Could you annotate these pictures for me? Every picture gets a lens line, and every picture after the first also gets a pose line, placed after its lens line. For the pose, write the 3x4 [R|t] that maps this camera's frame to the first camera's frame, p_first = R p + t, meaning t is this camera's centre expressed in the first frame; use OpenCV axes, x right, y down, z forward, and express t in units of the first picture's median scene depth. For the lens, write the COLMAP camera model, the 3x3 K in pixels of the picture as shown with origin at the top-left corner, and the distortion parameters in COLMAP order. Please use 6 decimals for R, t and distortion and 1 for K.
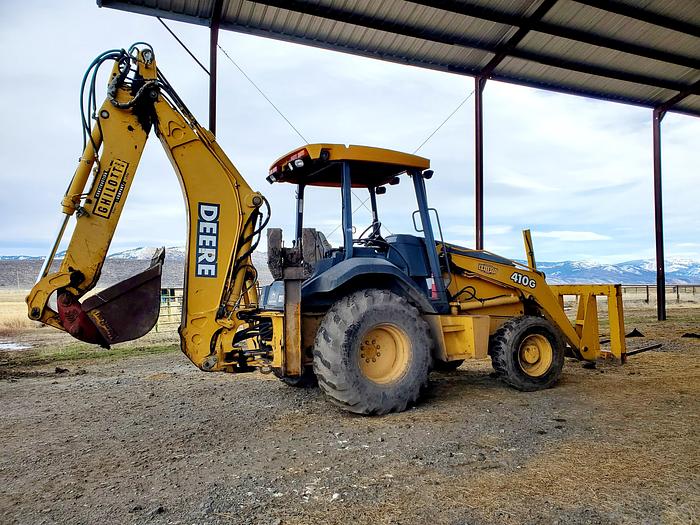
lens RADIAL K [[504.2, 0, 364.6], [0, 504.2, 262.5], [0, 0, 1]] dist [0.030361, 0.000414]
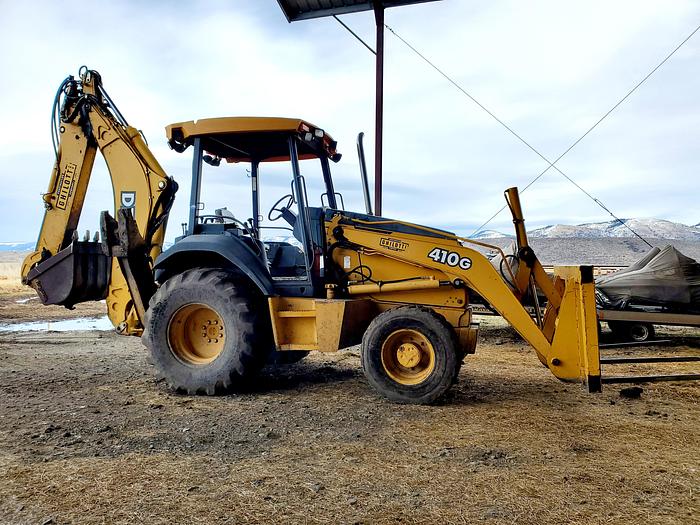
lens RADIAL K [[504.2, 0, 364.6], [0, 504.2, 262.5], [0, 0, 1]] dist [0.030361, 0.000414]
pose [[0.776808, 0.011101, -0.629639, 0.777531], [0.021163, 0.998820, 0.043720, 0.006471], [0.629381, -0.047287, 0.775657, 0.389745]]
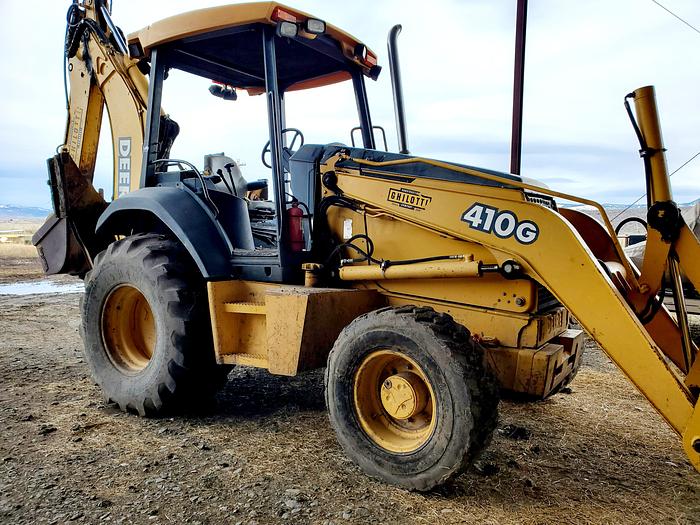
lens RADIAL K [[524.3, 0, 376.9], [0, 524.3, 261.4], [0, 0, 1]] dist [-0.035463, 0.089567]
pose [[0.536520, 0.068316, -0.841118, 0.698796], [0.022402, 0.995214, 0.095121, 0.026742], [0.843590, -0.069877, 0.532422, 0.786027]]
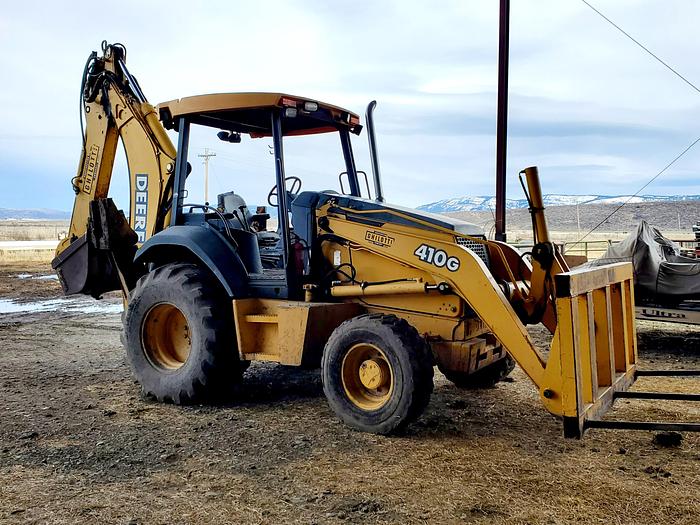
lens RADIAL K [[627.1, 0, 425.3], [0, 627.1, 241.8], [0, 0, 1]] dist [0.044097, -0.019739]
pose [[0.600149, 0.029807, -0.799333, 1.032830], [0.027583, 0.997940, 0.057923, -0.031816], [0.799413, -0.056811, 0.598090, 0.609581]]
